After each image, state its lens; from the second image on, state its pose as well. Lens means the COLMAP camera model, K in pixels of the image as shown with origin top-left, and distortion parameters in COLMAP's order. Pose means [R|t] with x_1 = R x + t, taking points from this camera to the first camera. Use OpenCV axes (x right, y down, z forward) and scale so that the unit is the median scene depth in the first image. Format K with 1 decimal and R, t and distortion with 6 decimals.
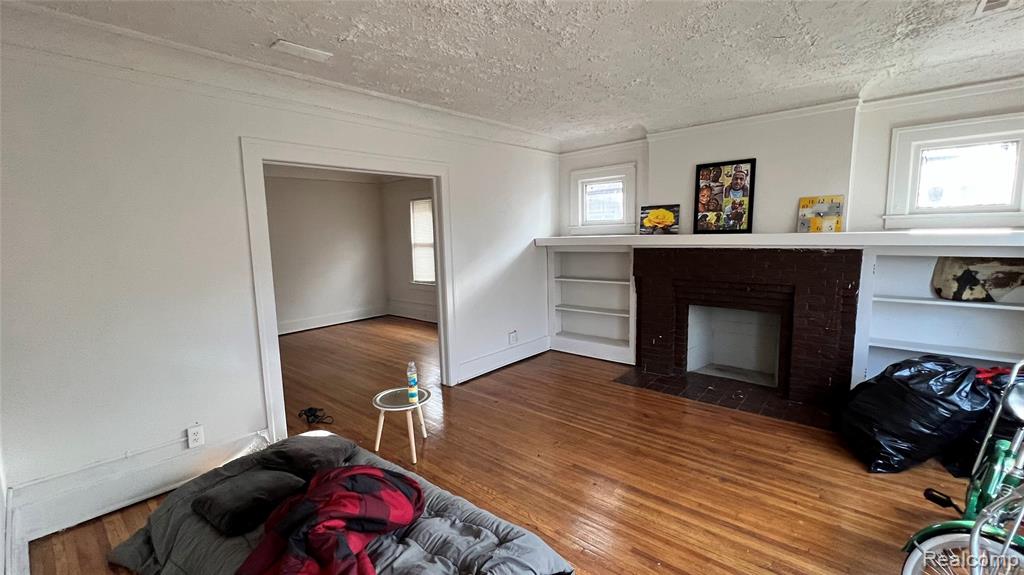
lens RADIAL K [[441.0, 0, 512.0], [0, 441.0, 287.5], [0, 0, 1]] dist [-0.002928, 0.000244]
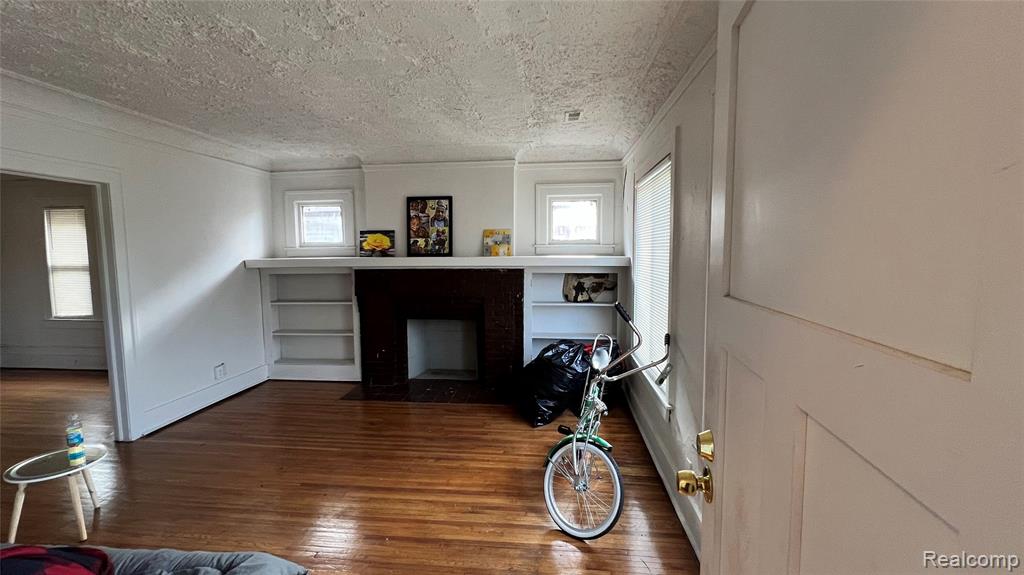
lens RADIAL K [[441.0, 0, 512.0], [0, 441.0, 287.5], [0, 0, 1]] dist [-0.002928, 0.000244]
pose [[0.821950, -0.030102, 0.568764, -0.021966], [0.059021, 0.997728, -0.032488, 0.014226], [-0.566494, 0.060273, 0.821859, -0.110411]]
